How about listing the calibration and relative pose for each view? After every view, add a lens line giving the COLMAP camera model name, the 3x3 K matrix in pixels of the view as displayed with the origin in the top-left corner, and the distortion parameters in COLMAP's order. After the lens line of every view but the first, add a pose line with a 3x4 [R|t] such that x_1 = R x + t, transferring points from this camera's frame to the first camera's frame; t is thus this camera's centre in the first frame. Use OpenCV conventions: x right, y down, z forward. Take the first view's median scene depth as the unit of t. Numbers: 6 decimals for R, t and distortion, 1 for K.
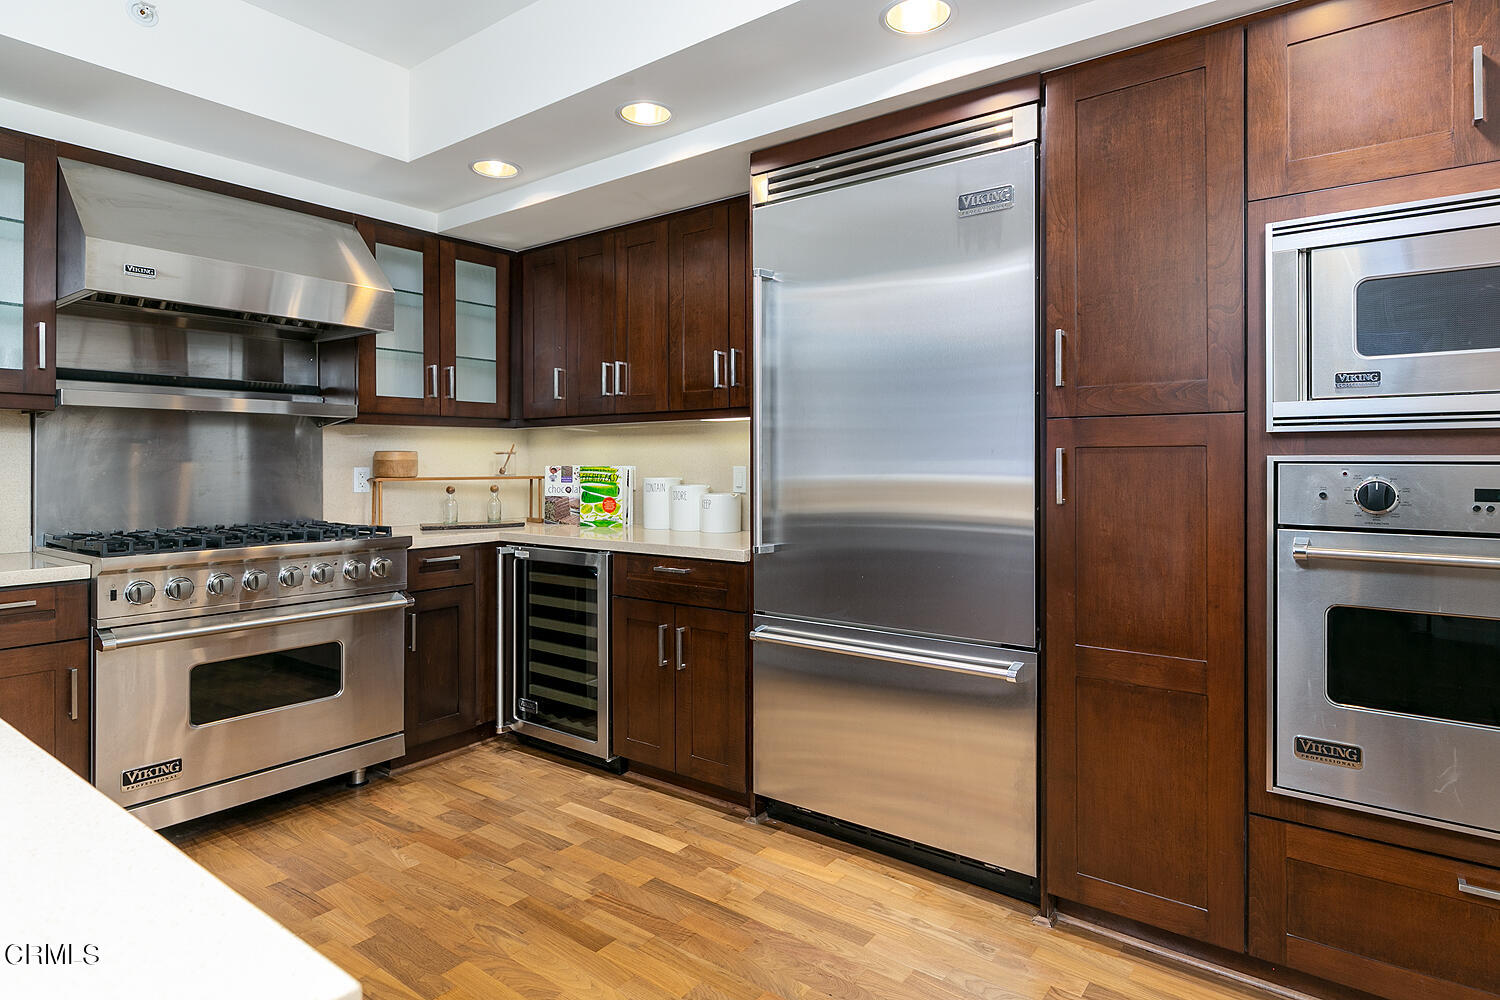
lens RADIAL K [[814.4, 0, 755.1], [0, 814.4, 461.3], [0, 0, 1]] dist [-0.004258, 0.000476]
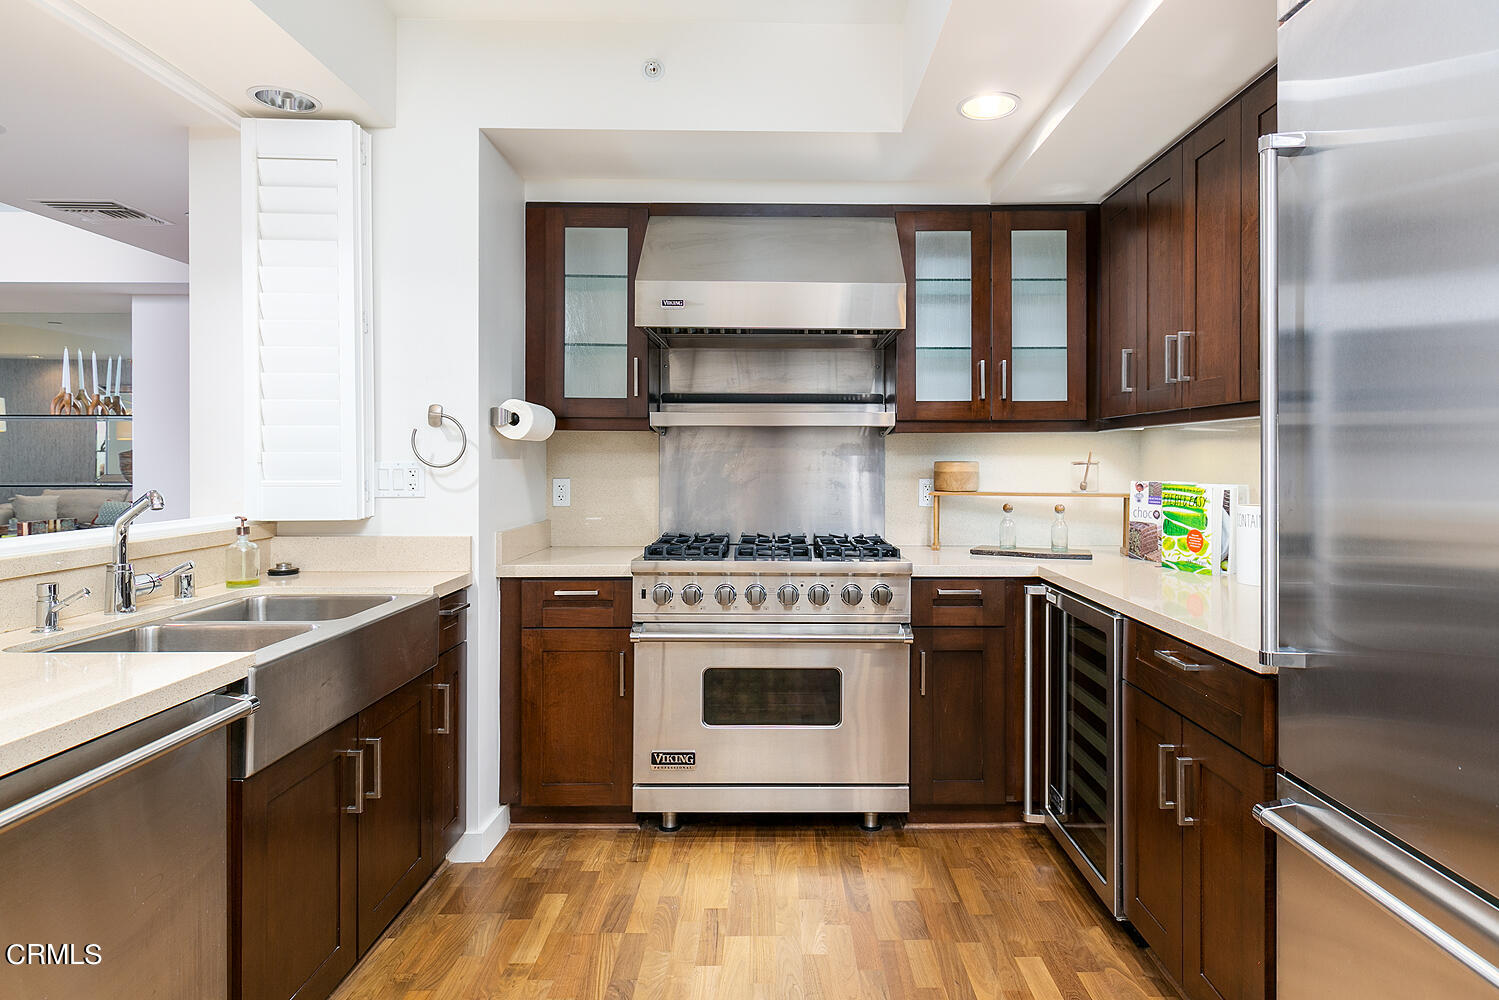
lens RADIAL K [[858.6, 0, 762.6], [0, 858.6, 462.7], [0, 0, 1]] dist [0.006268, 0.000384]
pose [[0.614318, 0.004490, -0.789046, 0.183651], [-0.000839, 0.999987, 0.005036, -0.017329], [0.789058, -0.002432, 0.614314, 0.284856]]
